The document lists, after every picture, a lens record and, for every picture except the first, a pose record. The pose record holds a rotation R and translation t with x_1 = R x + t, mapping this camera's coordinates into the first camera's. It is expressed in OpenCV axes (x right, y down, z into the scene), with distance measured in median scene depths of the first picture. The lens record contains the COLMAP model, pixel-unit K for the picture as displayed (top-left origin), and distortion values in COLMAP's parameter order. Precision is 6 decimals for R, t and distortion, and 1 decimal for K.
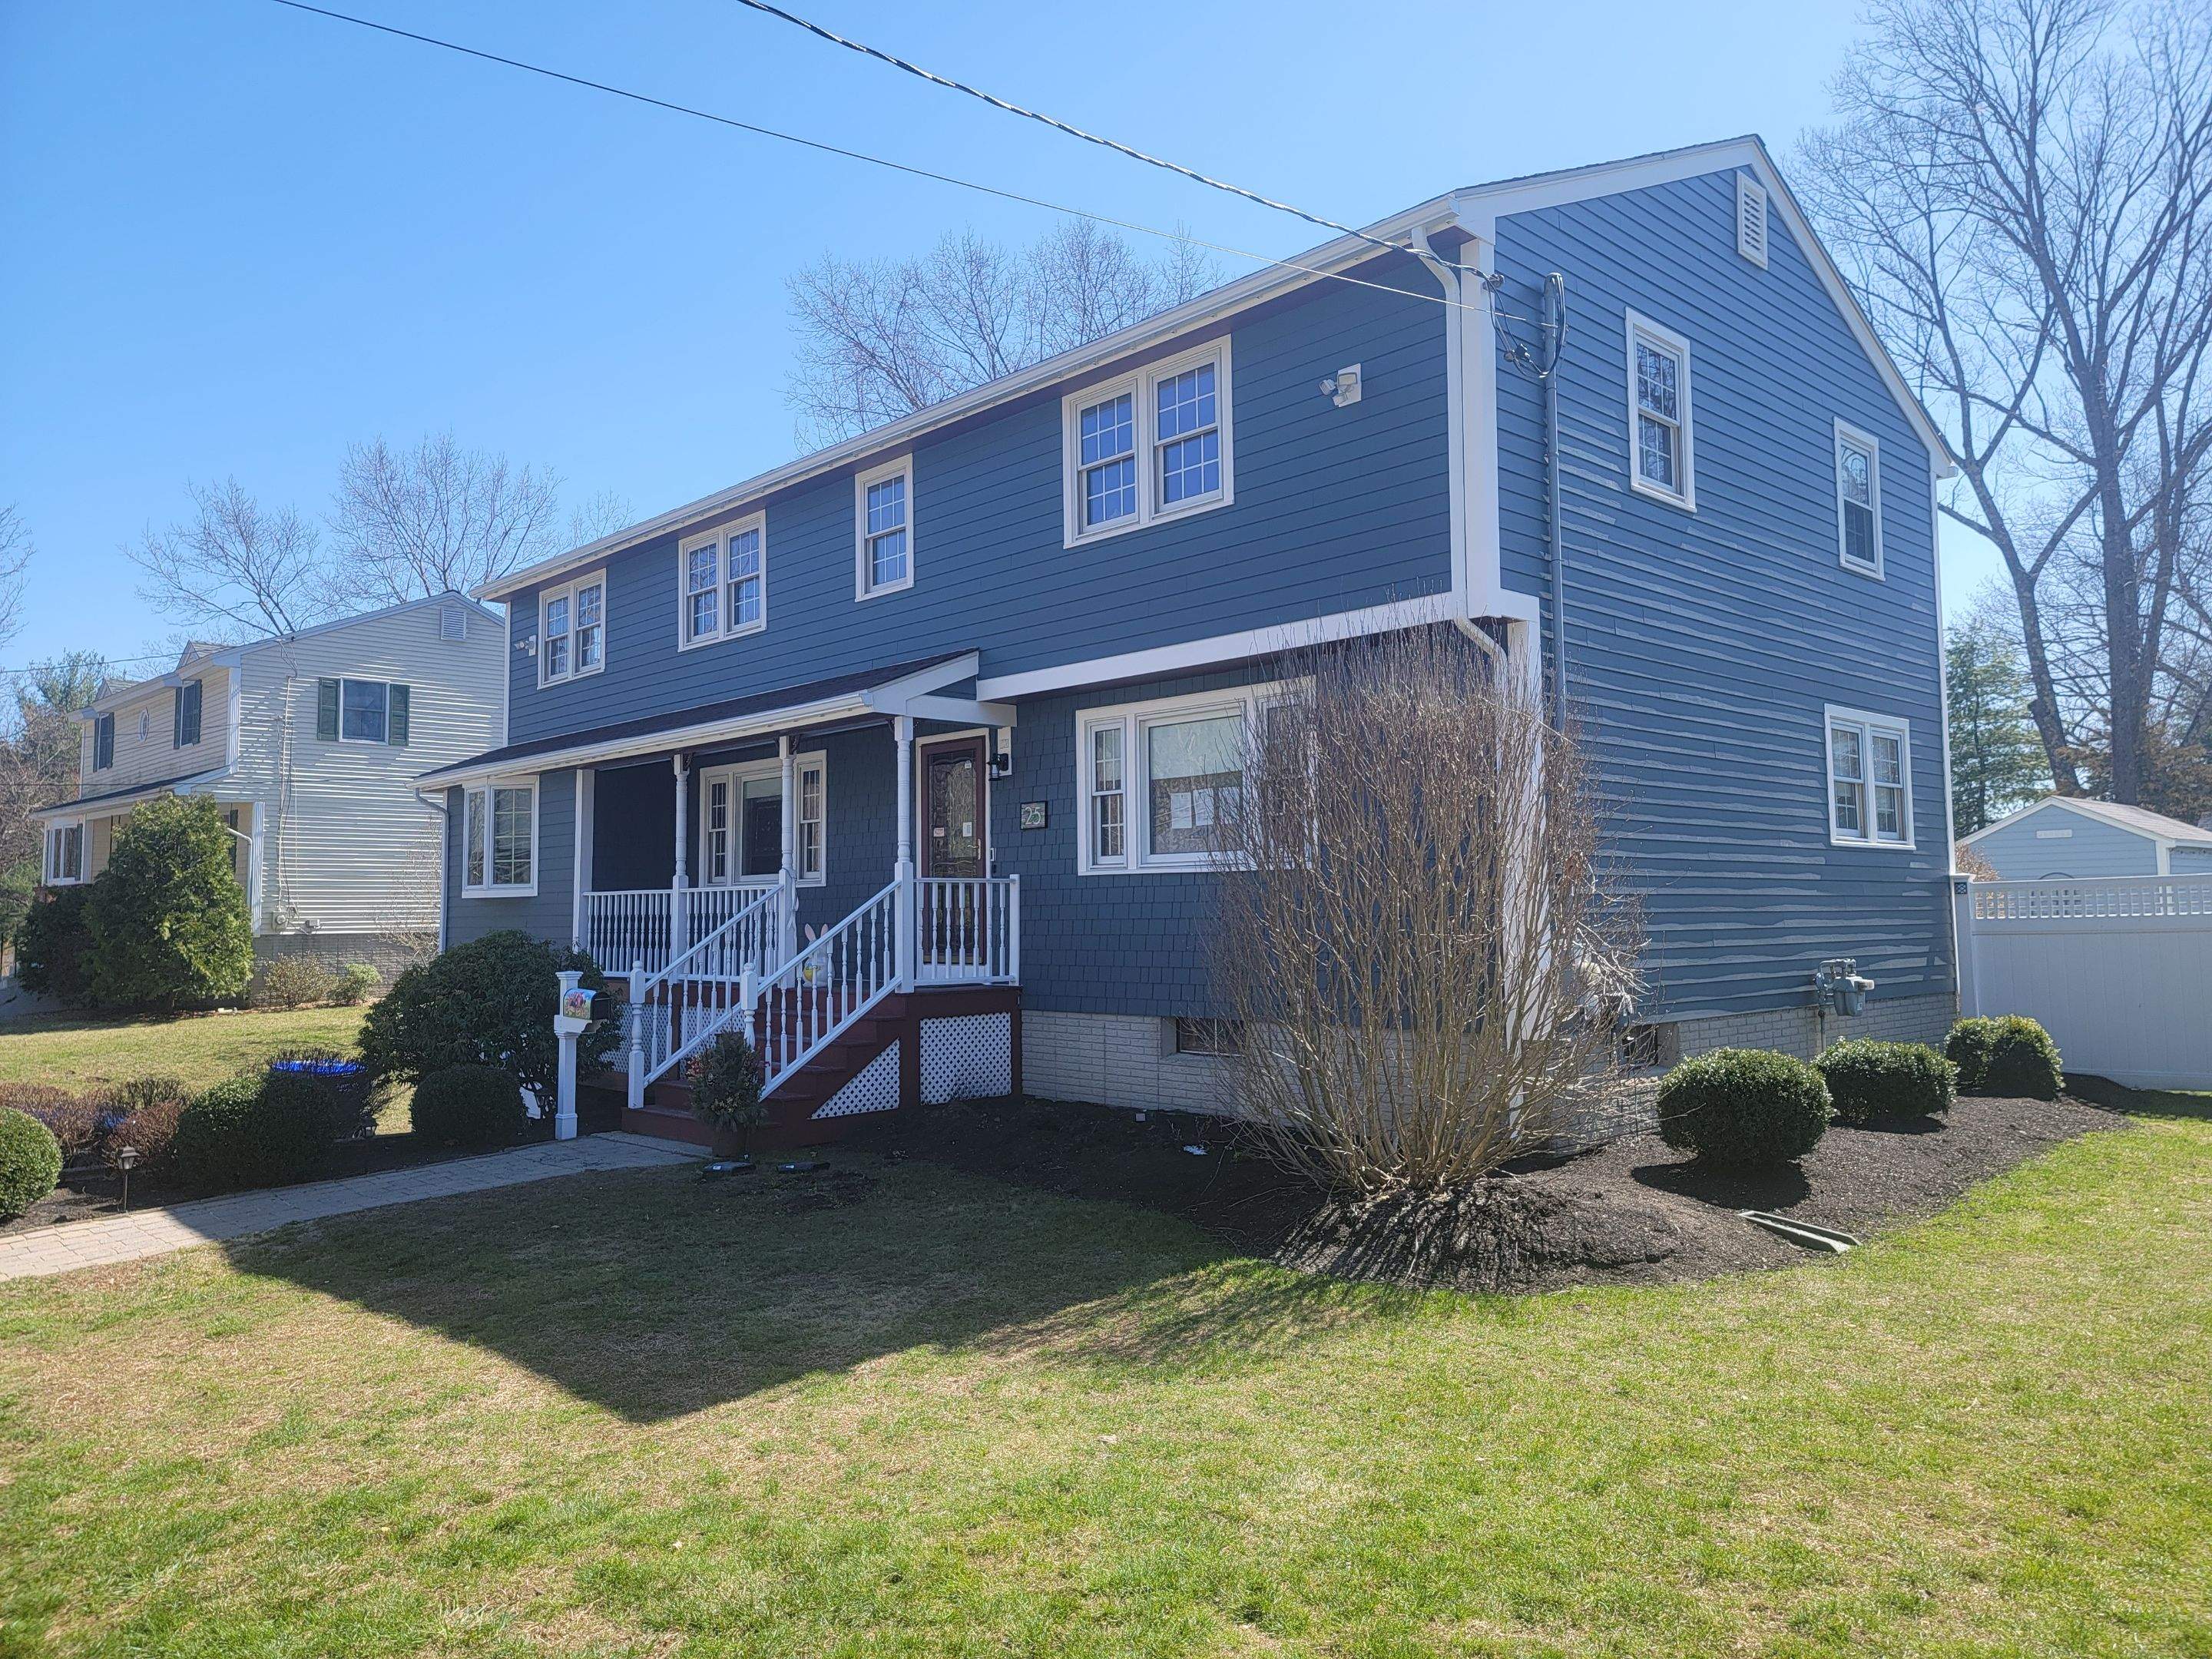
lens RADIAL K [[1552.6, 0, 1150.3], [0, 1552.6, 810.5], [0, 0, 1]] dist [0.044133, -0.049286]
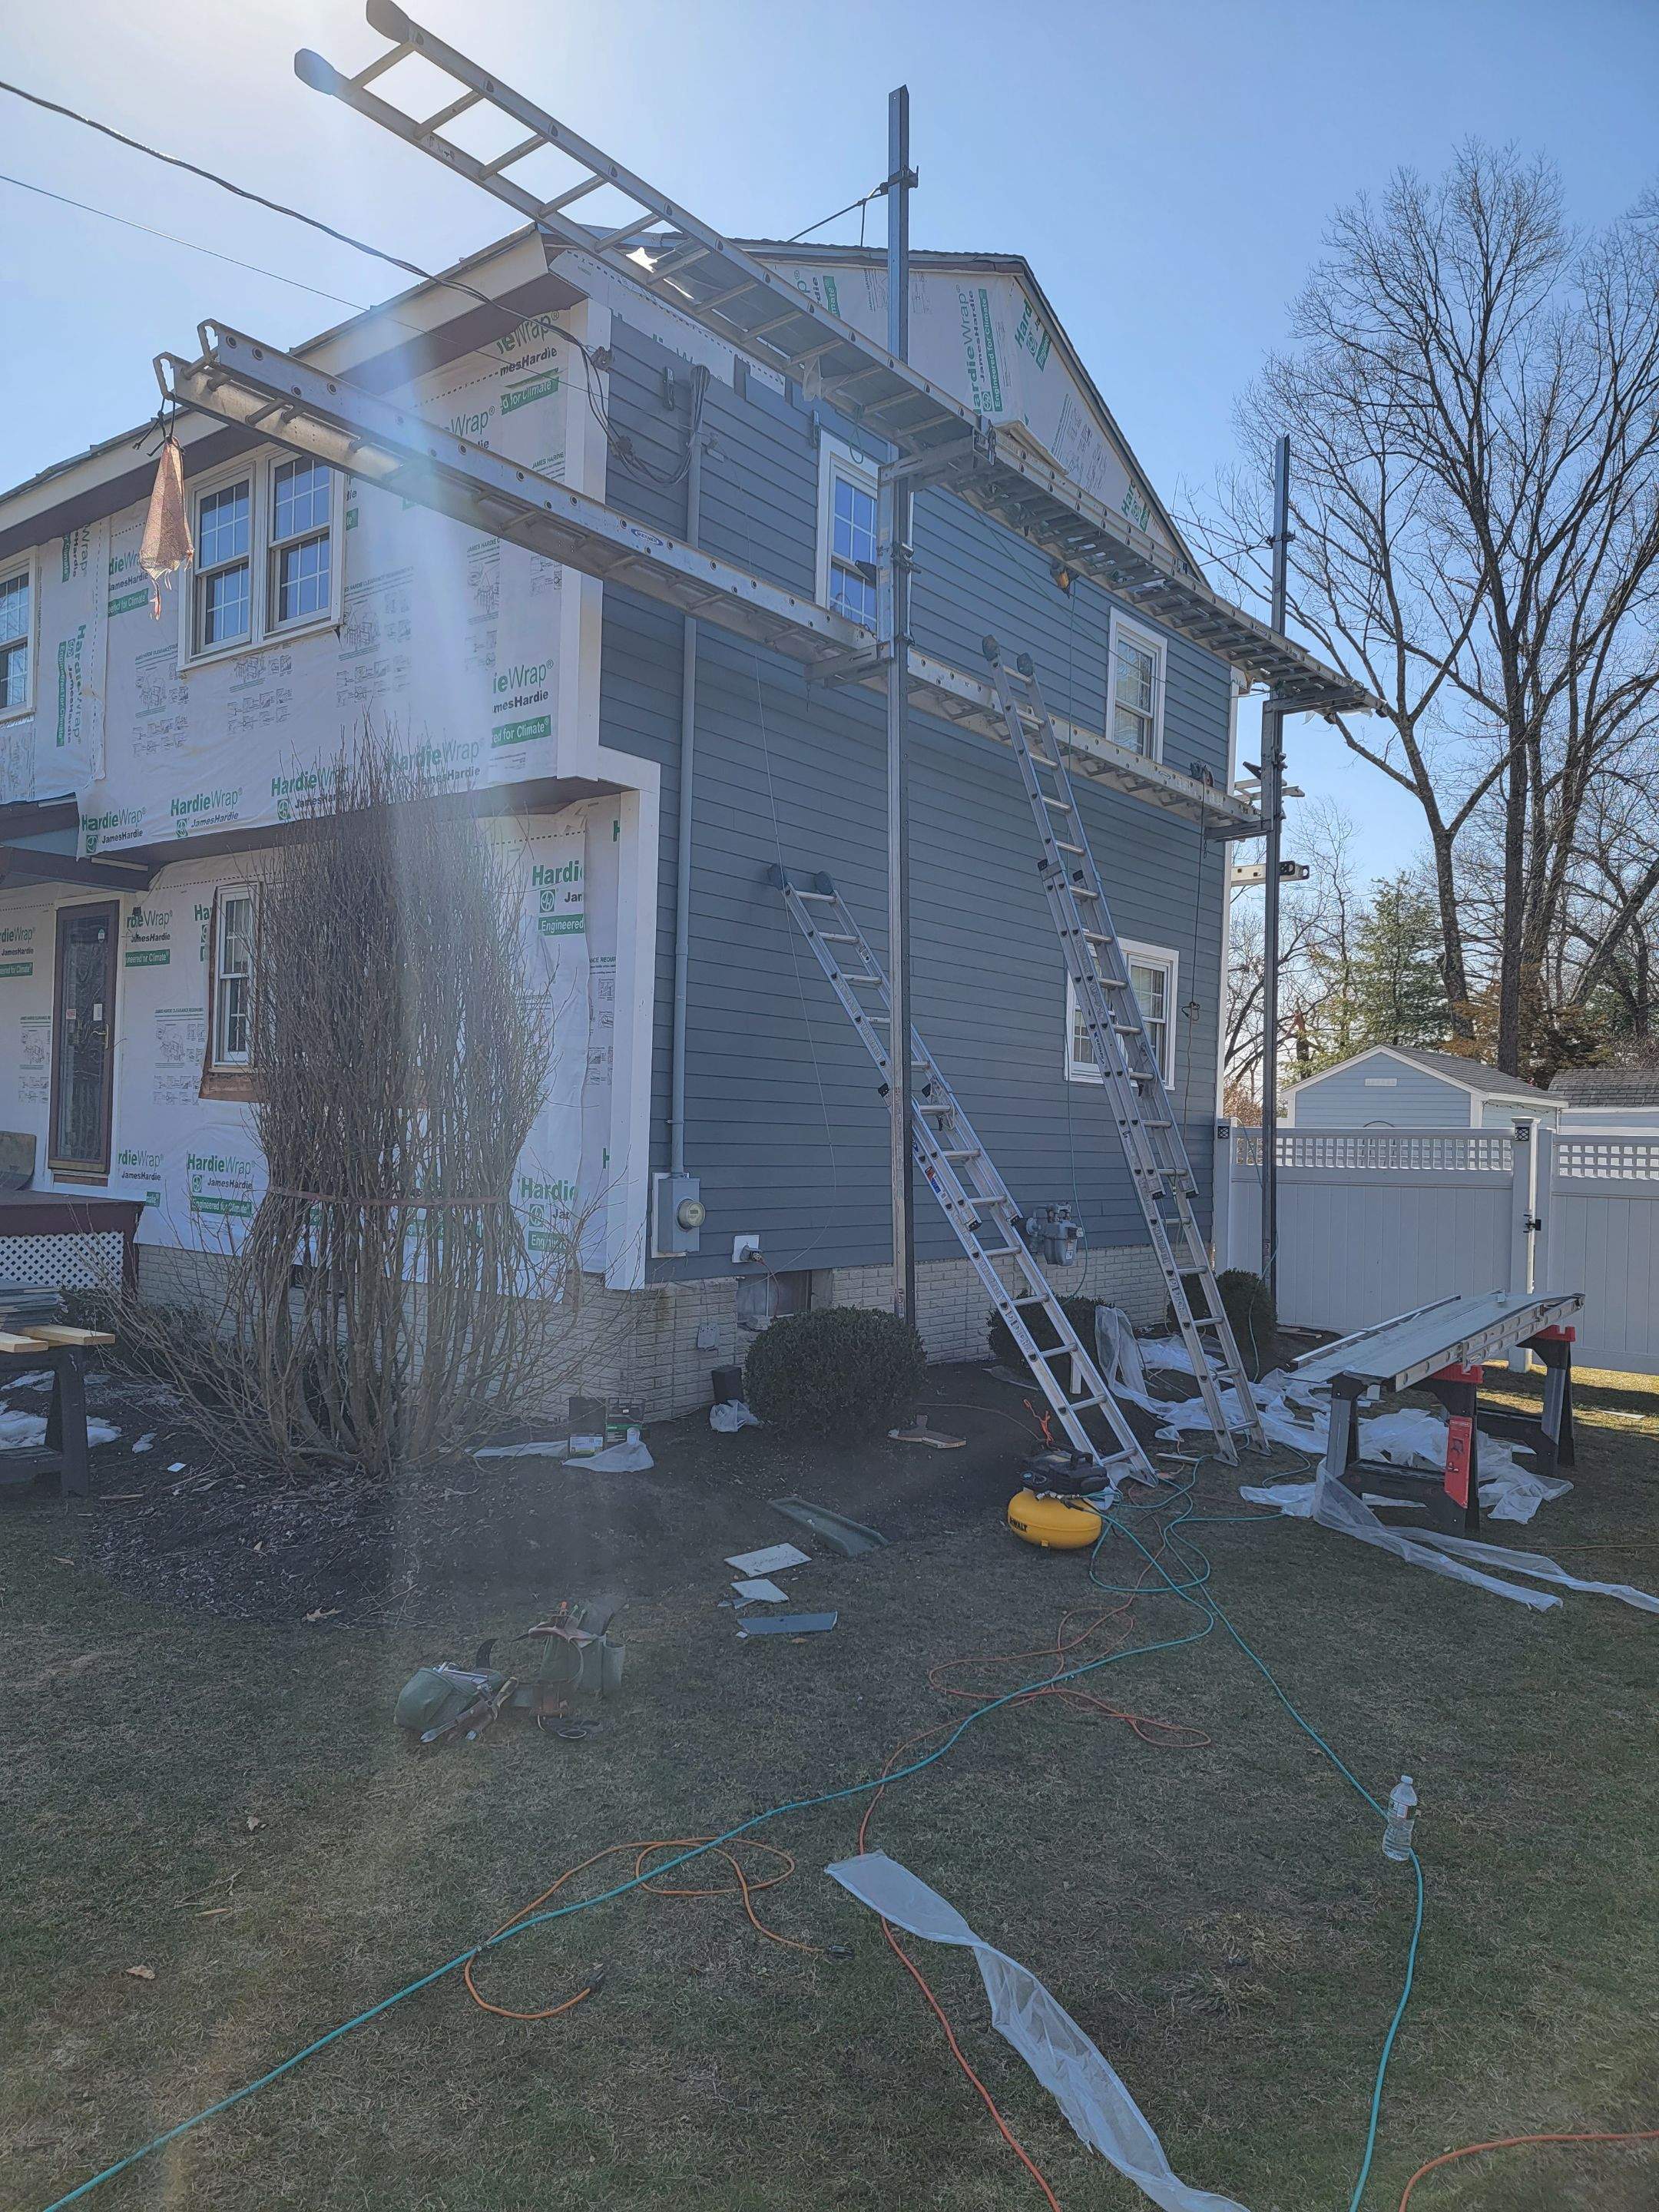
lens RADIAL K [[1538.4, 0, 834.5], [0, 1538.4, 1142.1], [0, 0, 1]] dist [0.079135, -0.087244]
pose [[0.990207, 0.045397, 0.132023, 0.046750], [-0.055444, 0.995757, 0.073450, -0.000115], [-0.128129, -0.080051, 0.988522, 0.029610]]
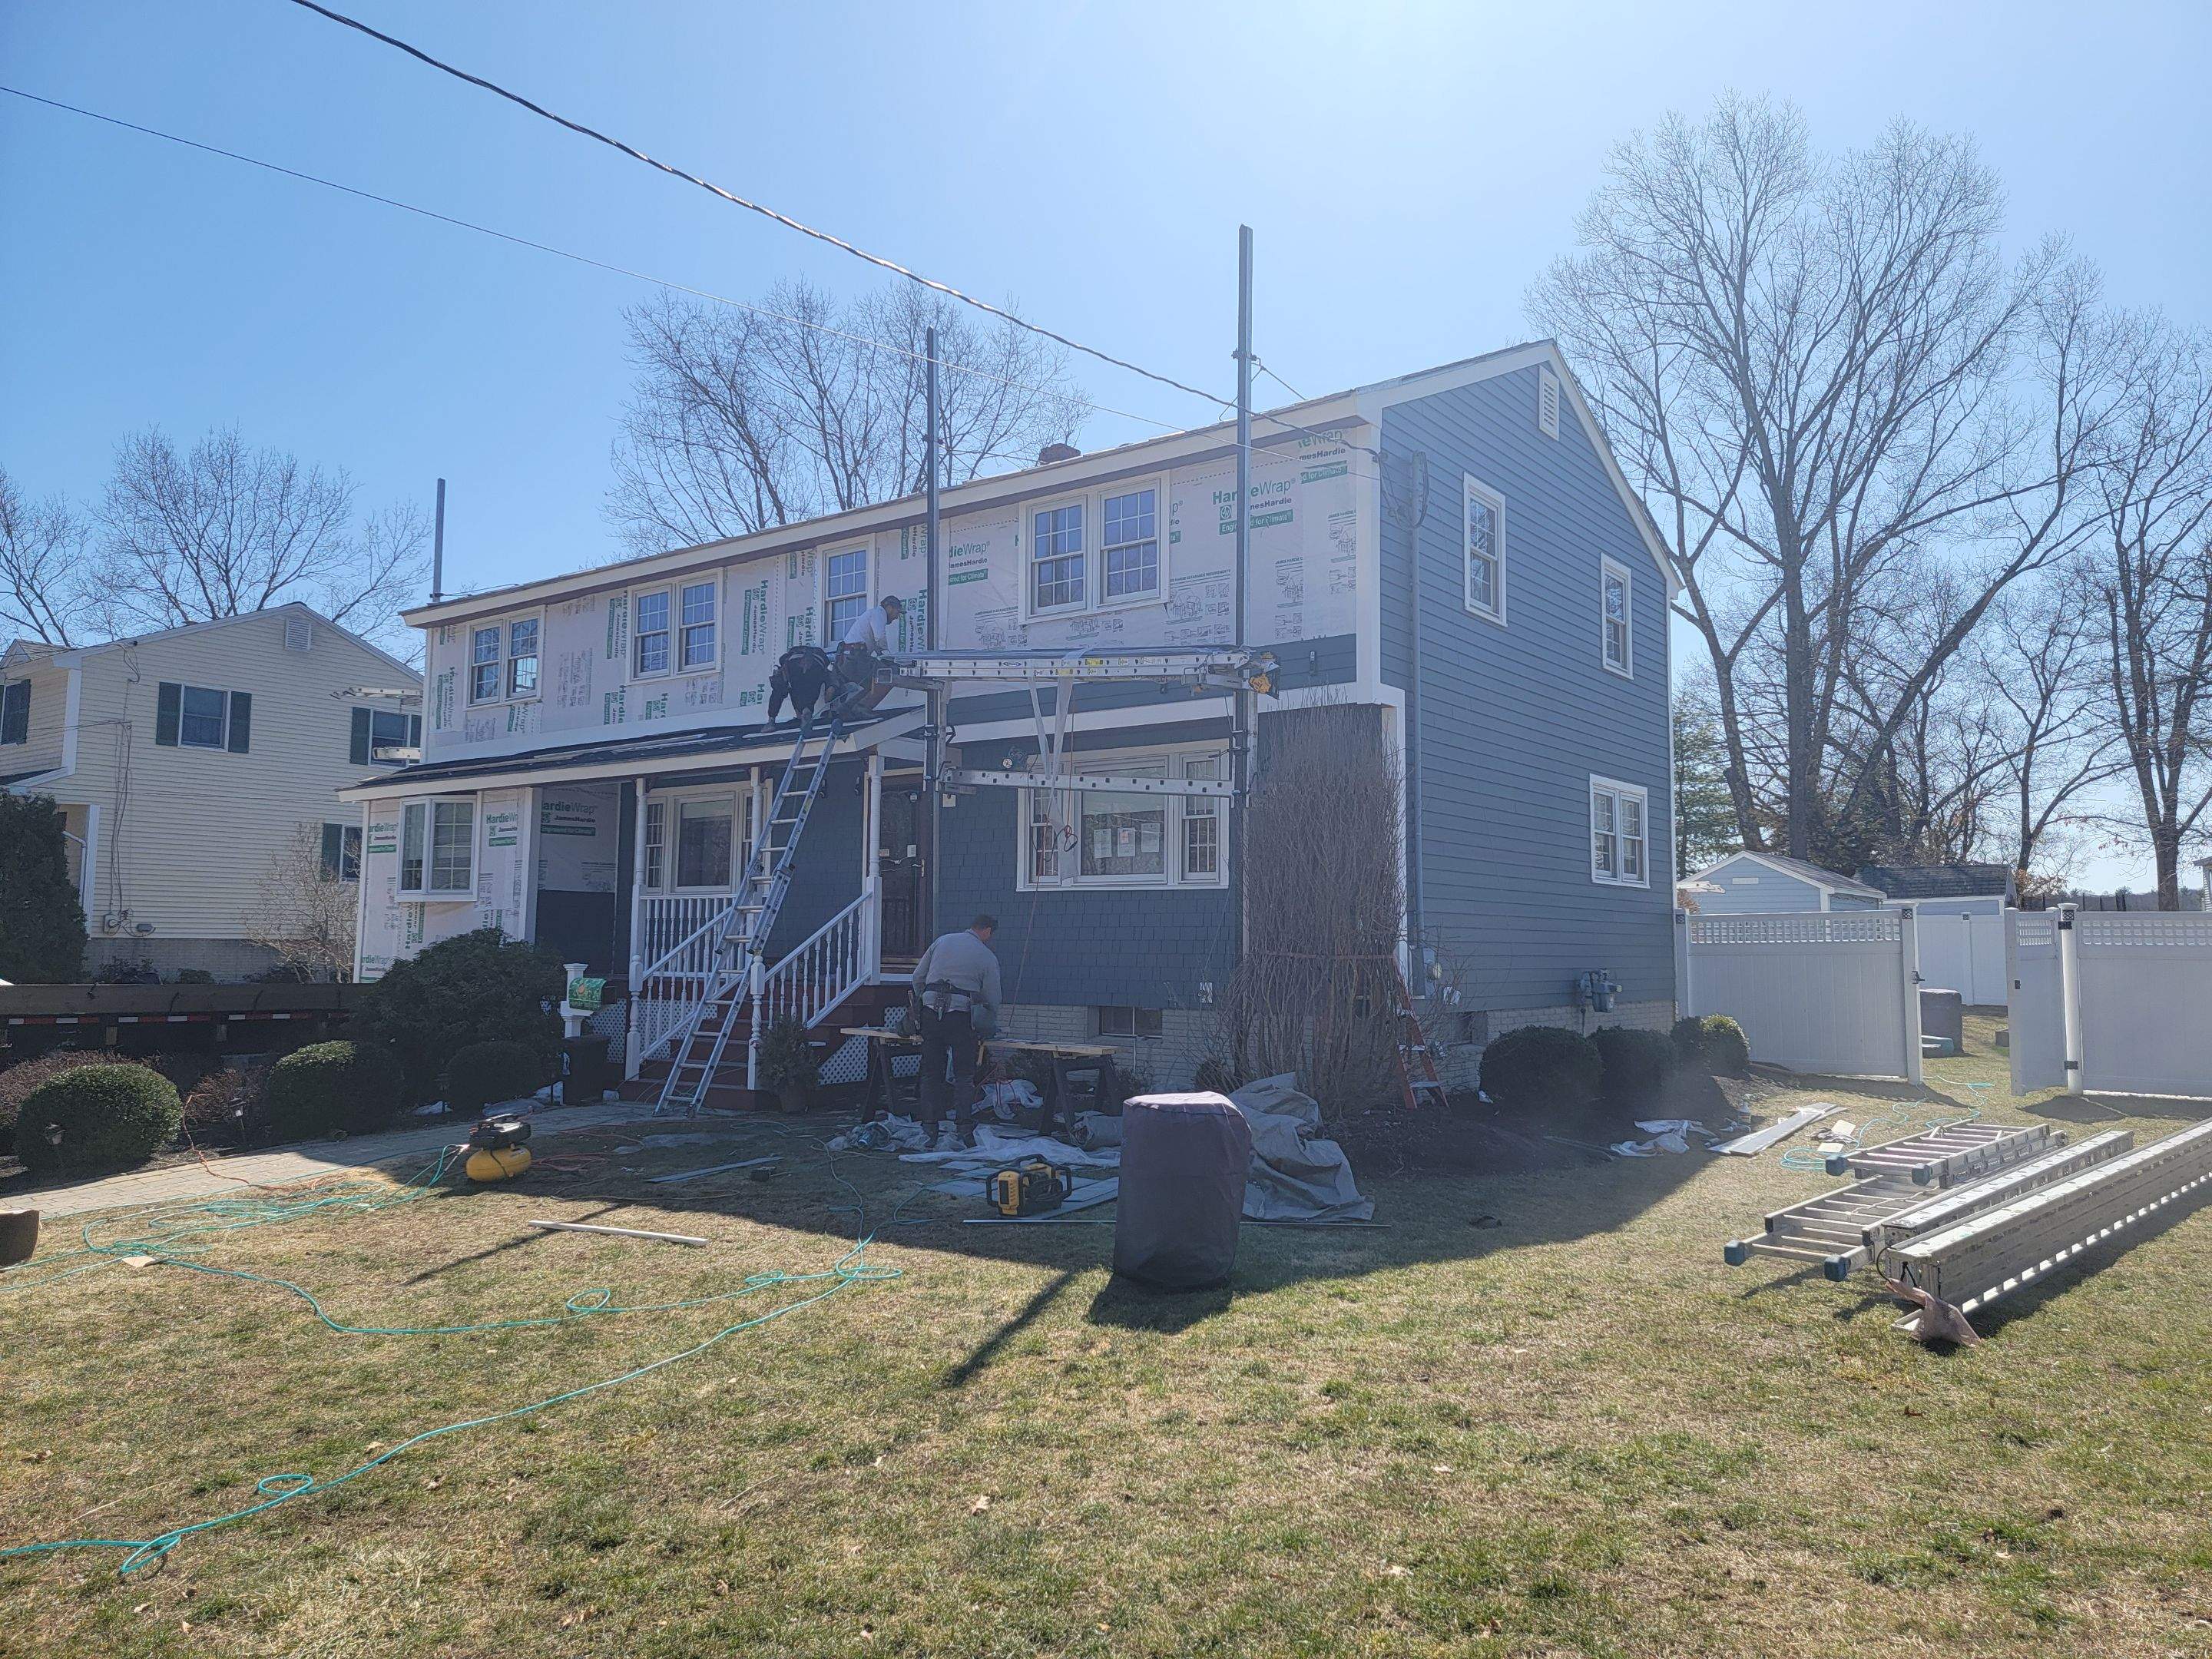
lens RADIAL K [[1529.3, 0, 1191.7], [0, 1529.3, 831.8], [0, 0, 1]] dist [0.023825, 0.001102]
pose [[0.983462, 0.030716, 0.178492, -0.031448], [-0.029192, 0.999512, -0.011158, 0.001061], [-0.178748, 0.005763, 0.983878, -0.051015]]
